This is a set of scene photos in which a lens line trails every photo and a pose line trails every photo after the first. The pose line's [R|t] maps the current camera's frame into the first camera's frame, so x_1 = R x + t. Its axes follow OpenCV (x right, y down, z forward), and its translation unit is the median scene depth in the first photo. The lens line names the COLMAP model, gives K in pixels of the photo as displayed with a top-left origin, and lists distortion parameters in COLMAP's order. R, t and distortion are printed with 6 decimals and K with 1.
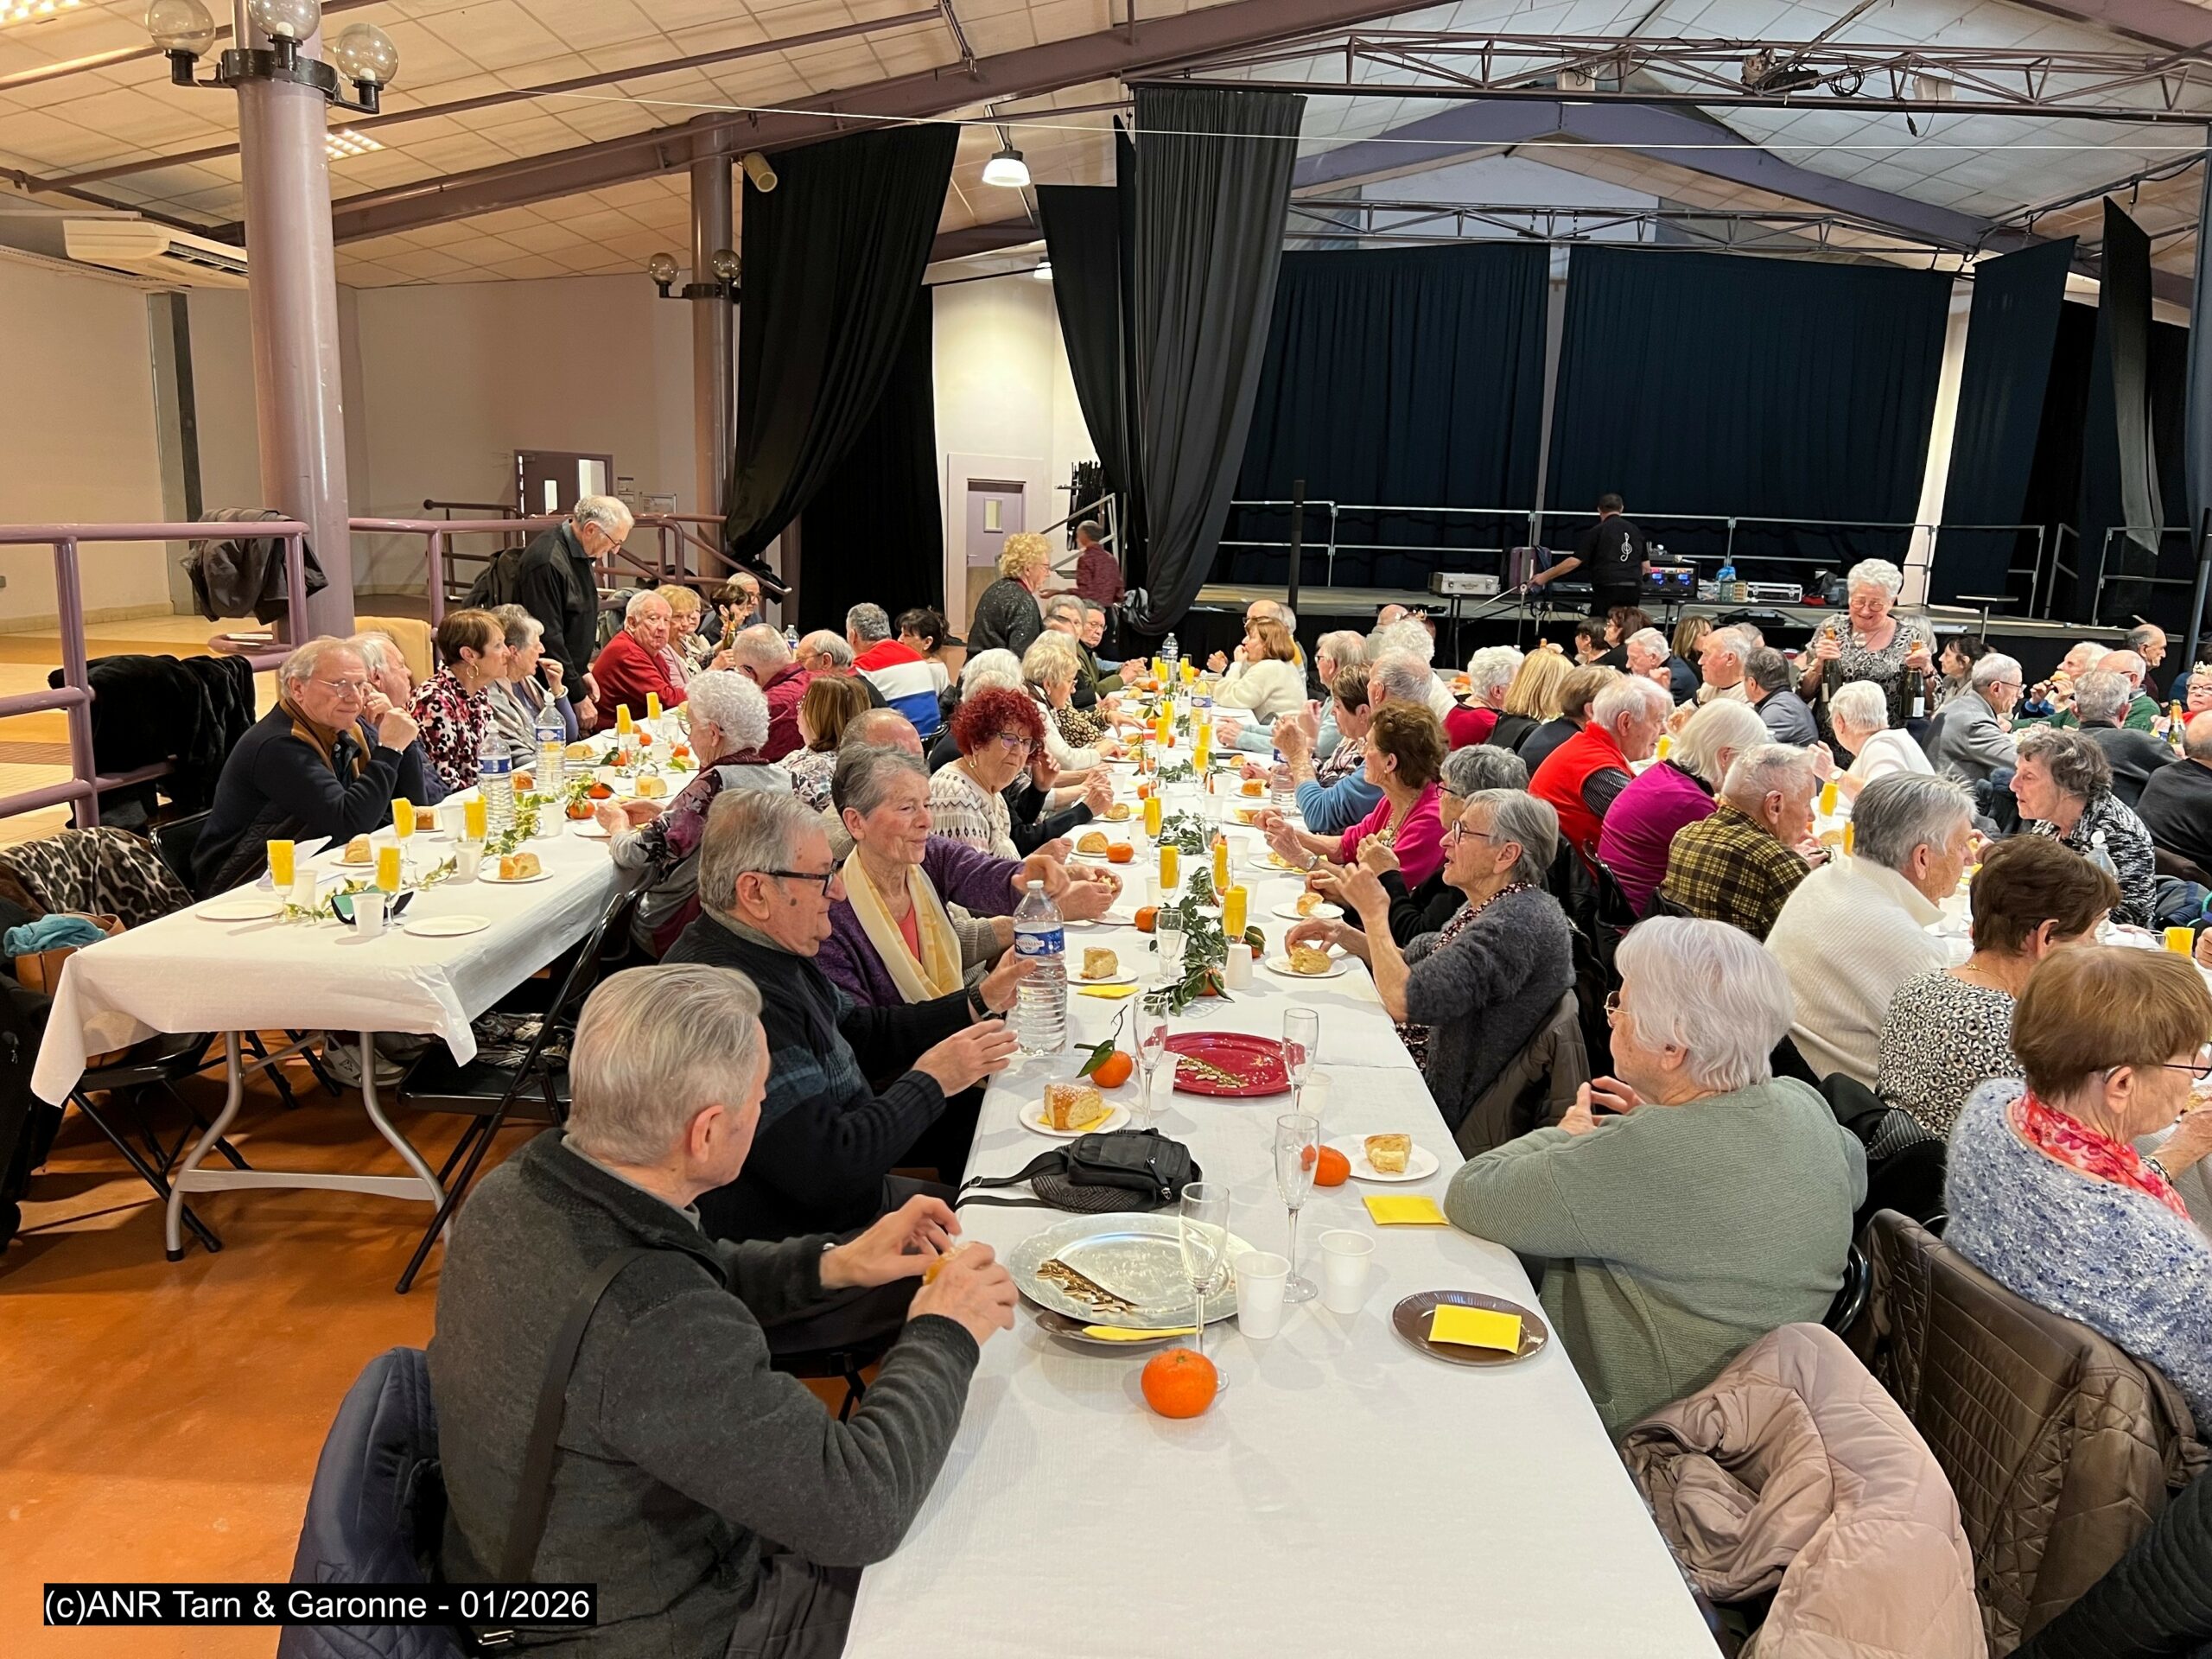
lens RADIAL K [[1670.4, 0, 1101.2], [0, 1670.4, 845.5], [0, 0, 1]] dist [0.048179, -0.051498]
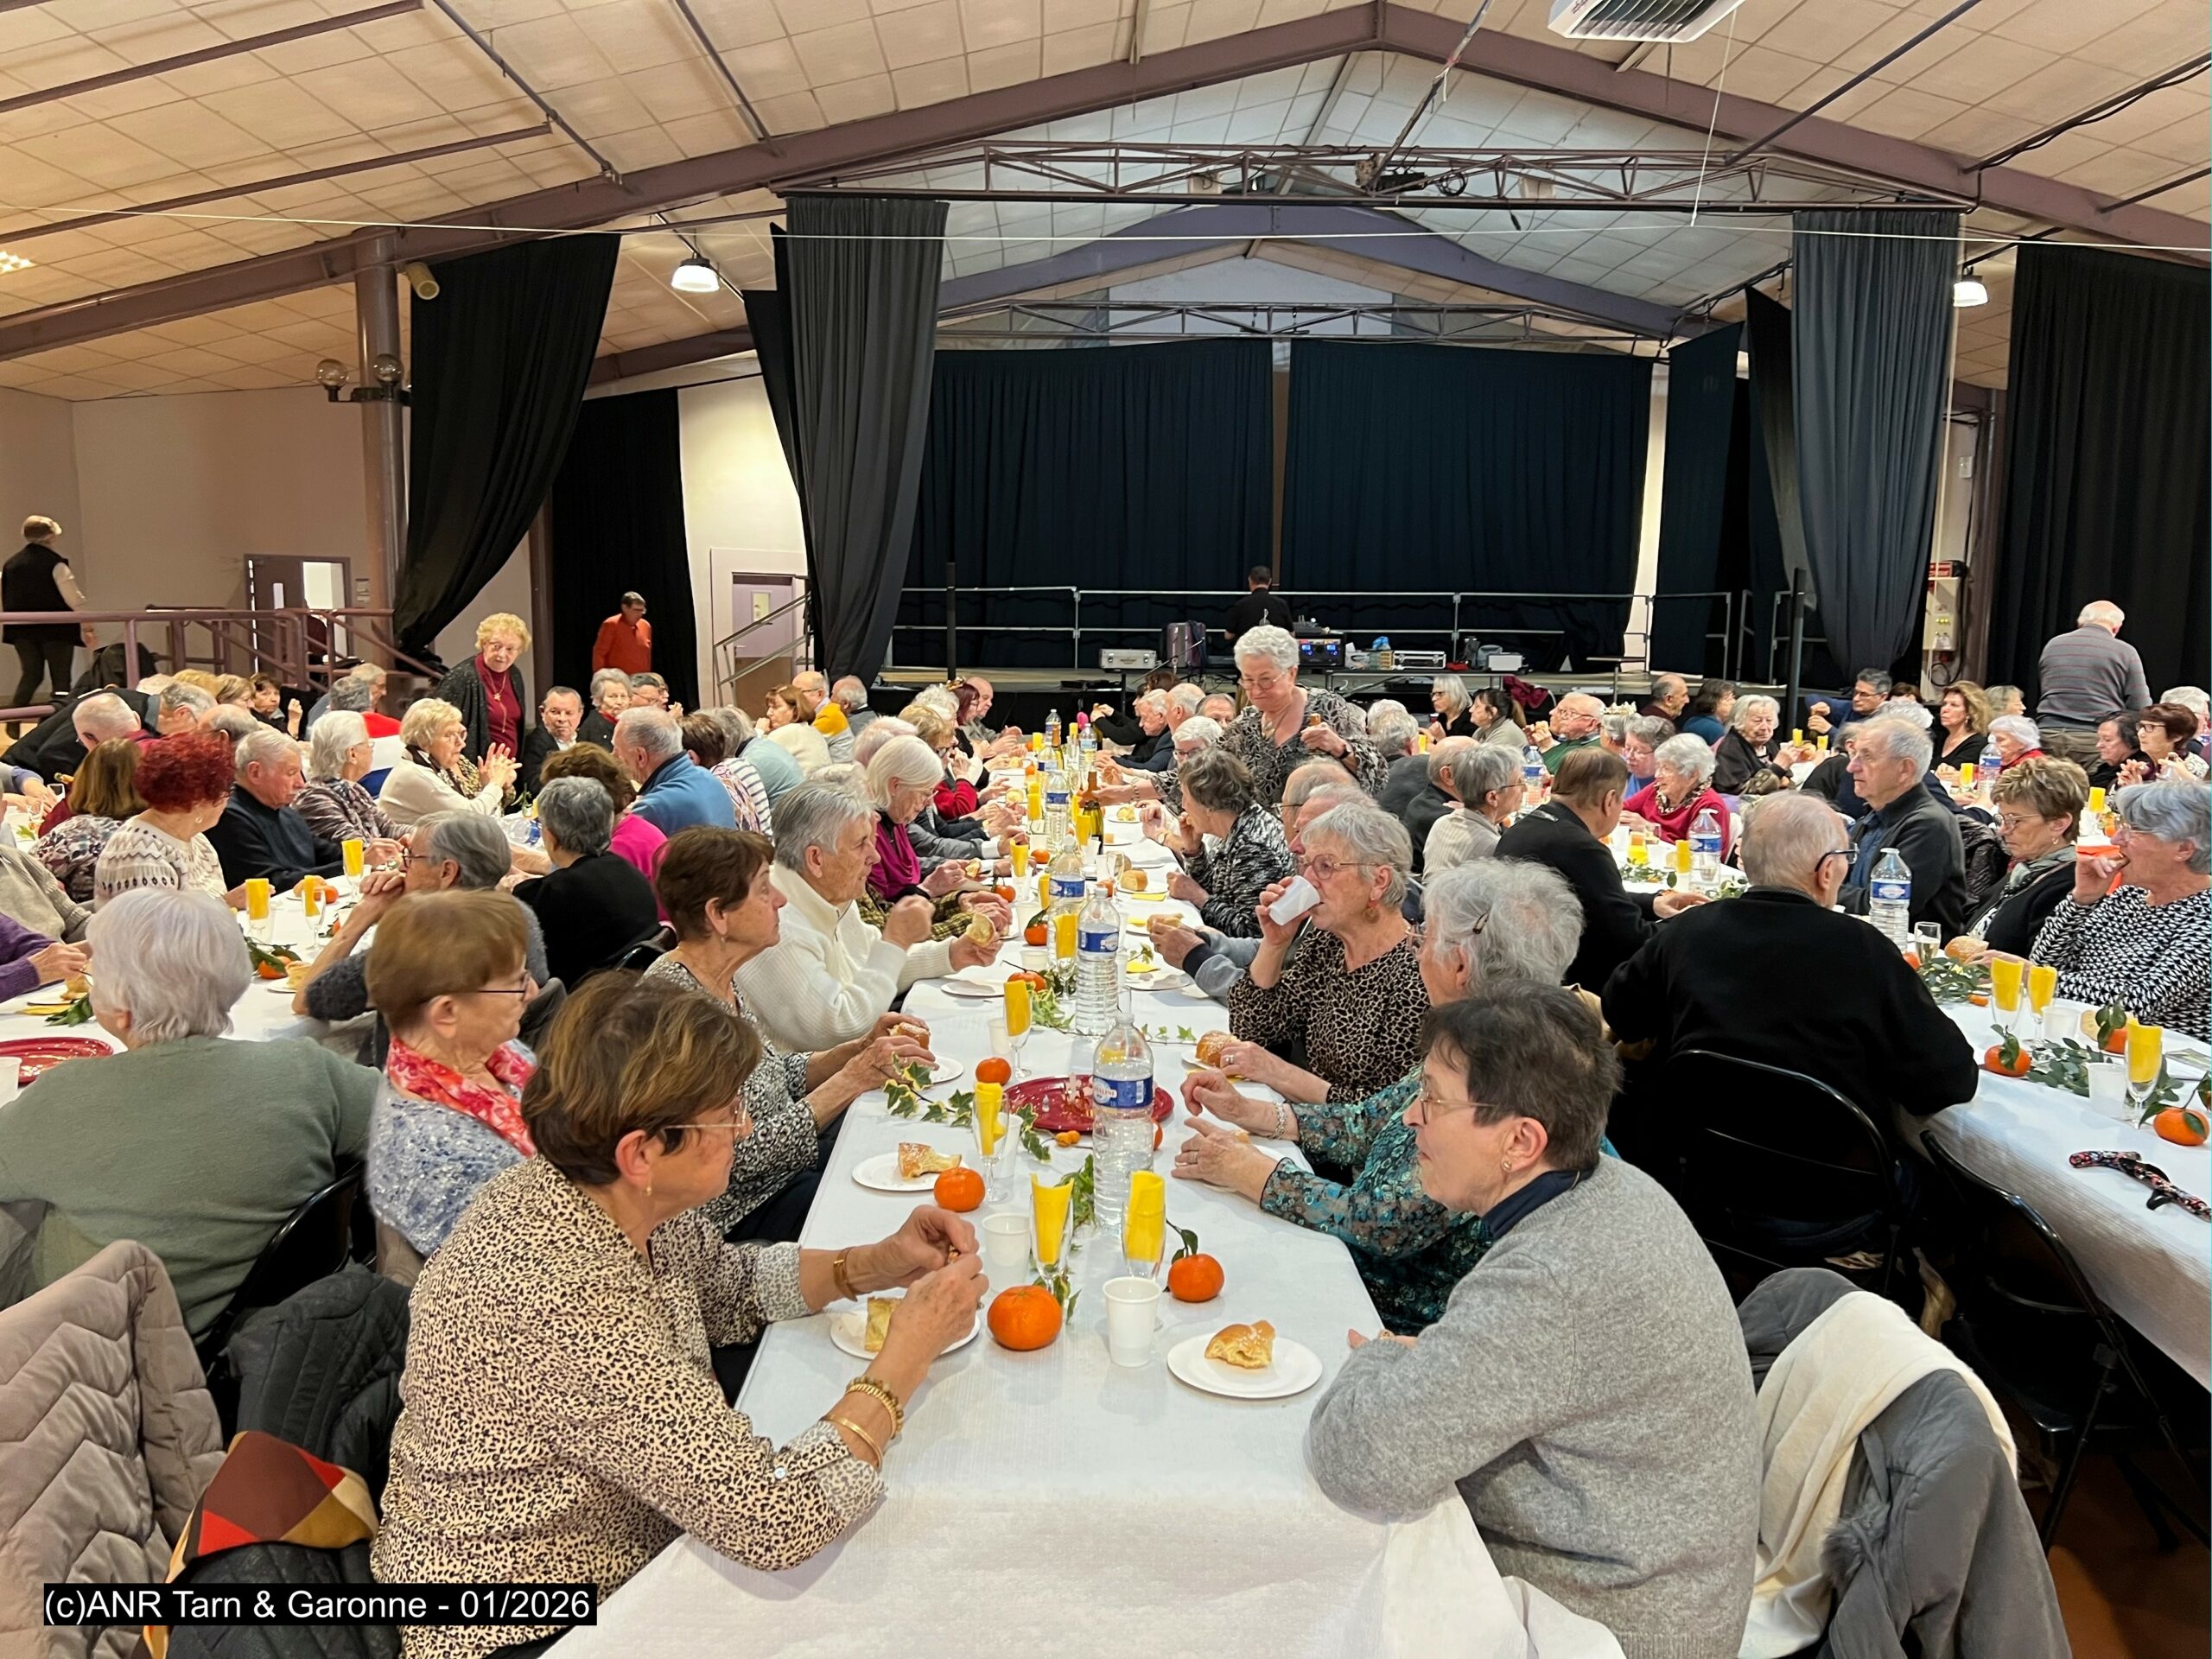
lens RADIAL K [[1670.4, 0, 1093.8], [0, 1670.4, 836.5], [0, 0, 1]] dist [0.048179, -0.051498]
pose [[0.998920, -0.029783, 0.035668, 0.158112], [0.031910, 0.997650, -0.060630, 0.016035], [-0.033779, 0.061702, 0.997523, -0.025345]]
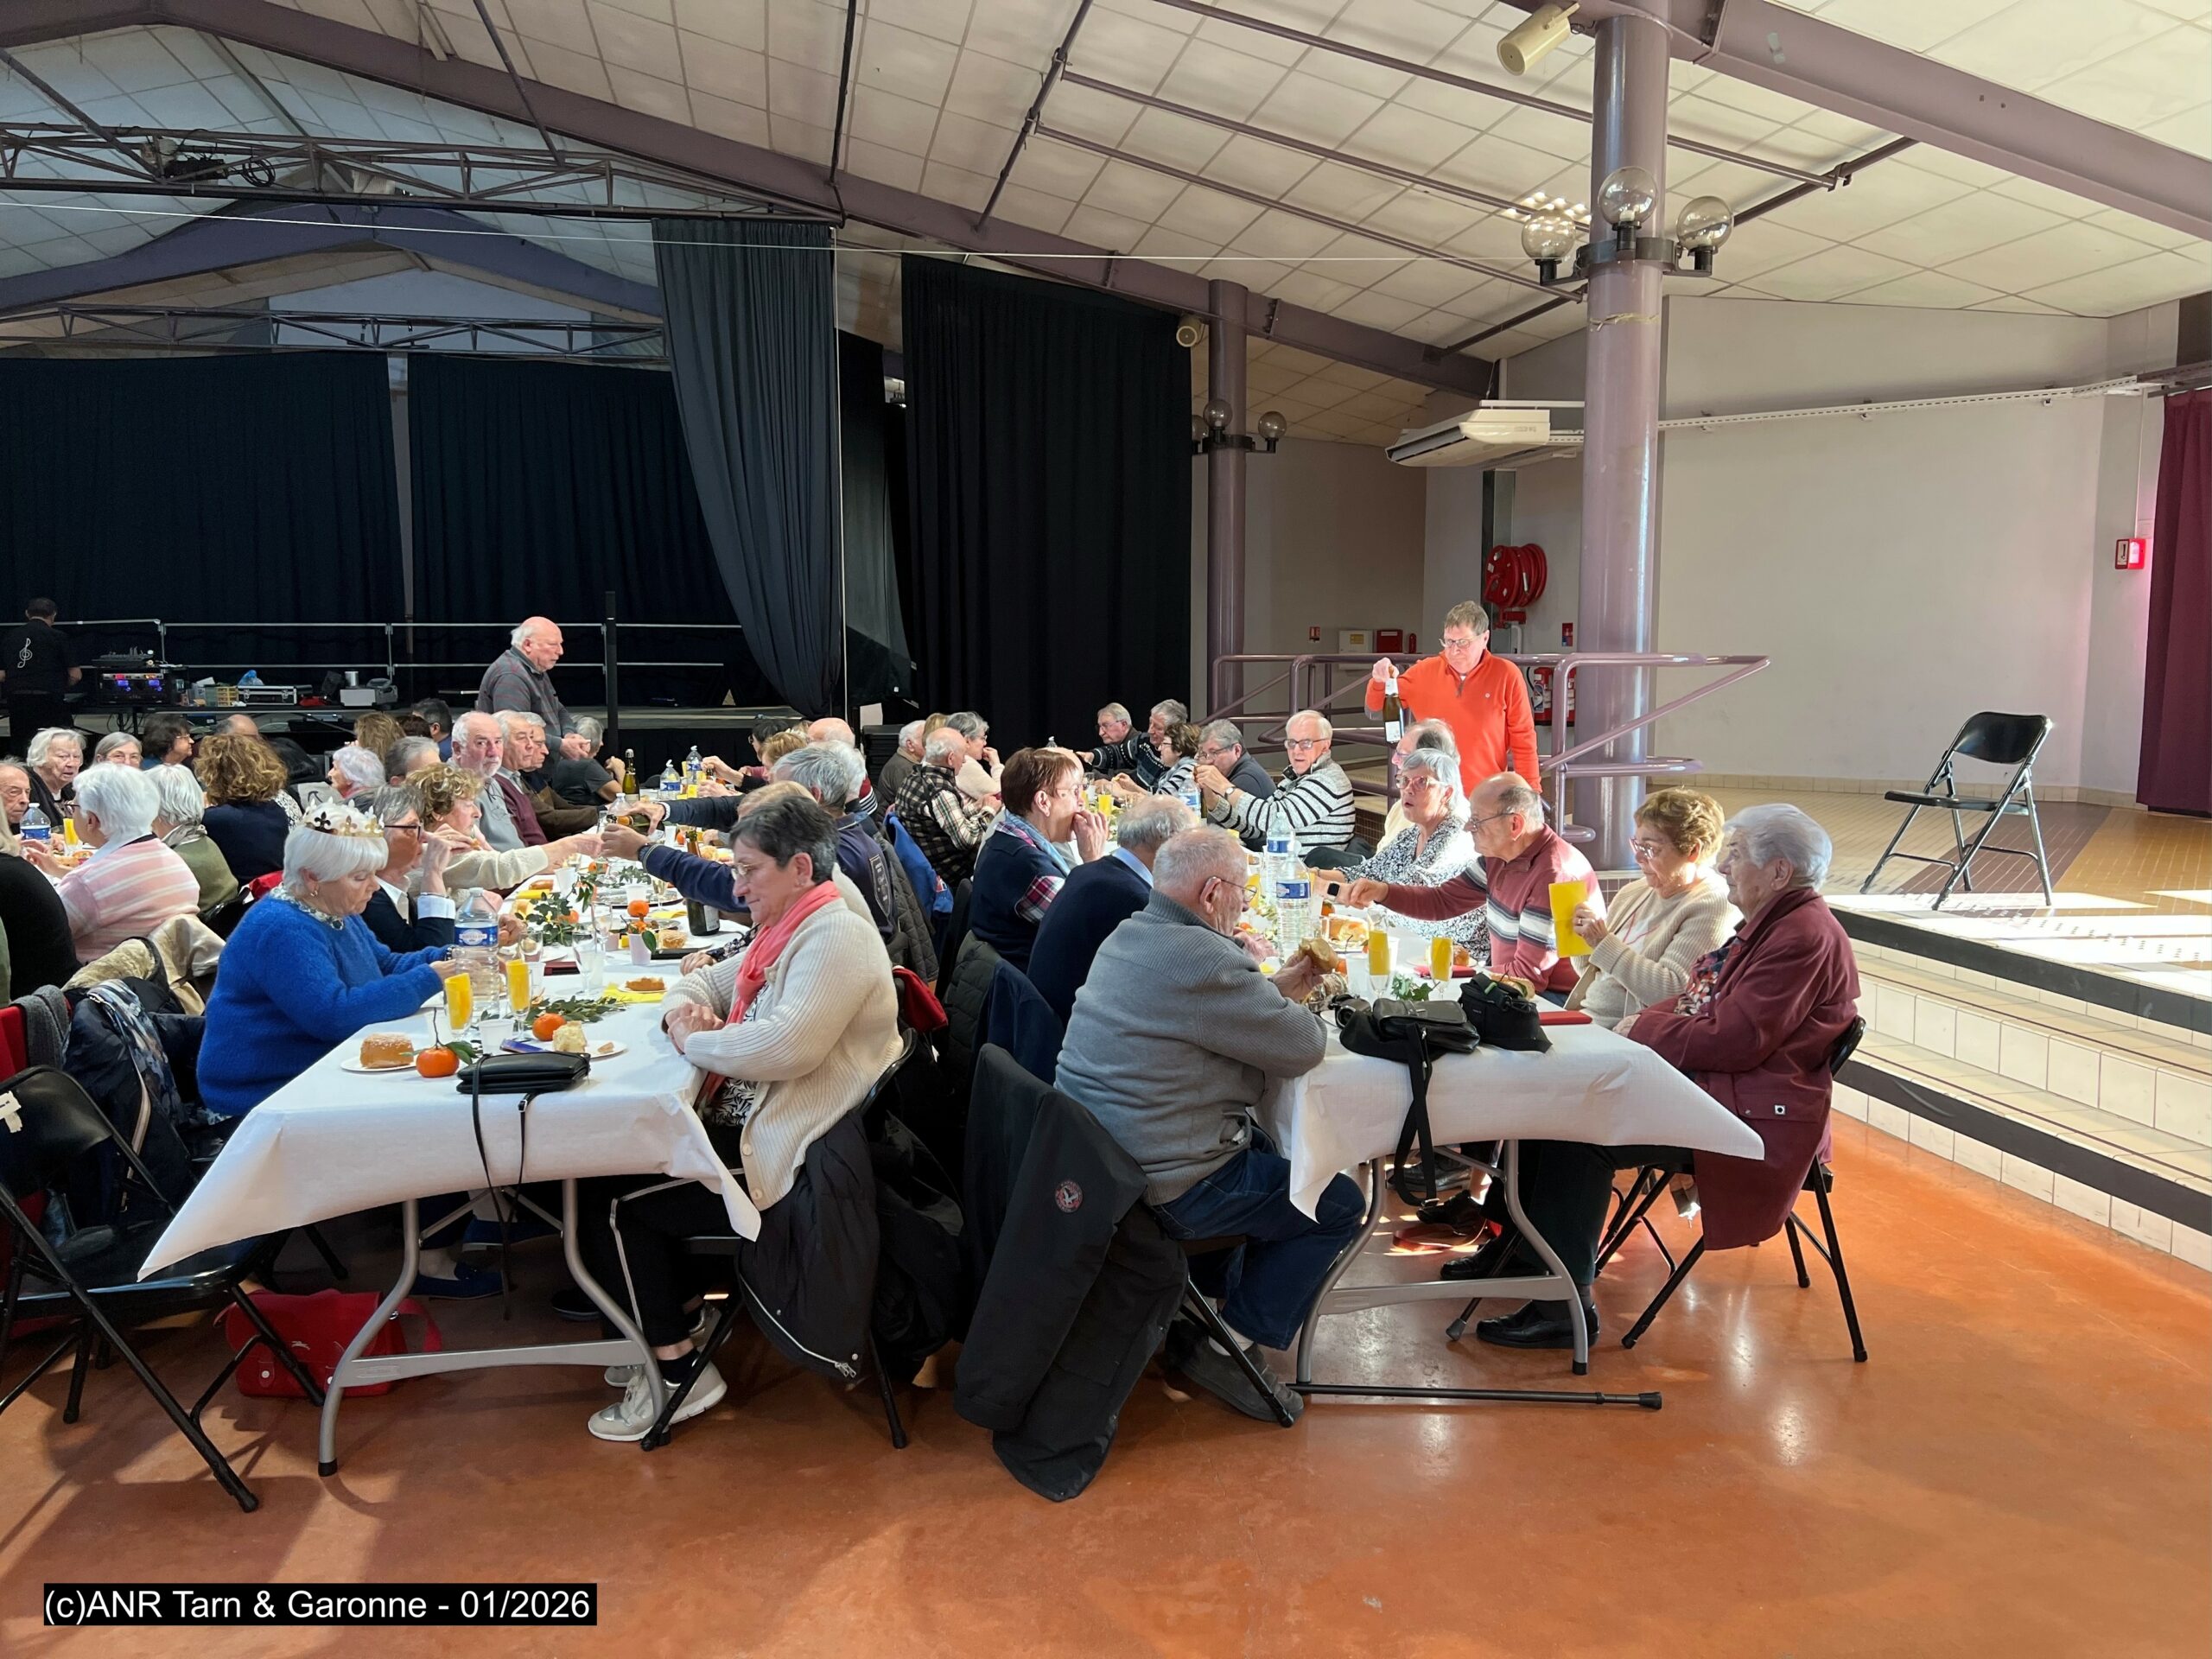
lens RADIAL K [[1670.4, 0, 1117.4], [0, 1670.4, 830.0], [0, 0, 1]] dist [0.048179, -0.051498]
pose [[0.977618, -0.059691, 0.201744, 0.674150], [0.076709, 0.994028, -0.077611, 0.034353], [-0.195906, 0.091350, 0.976359, -0.007665]]
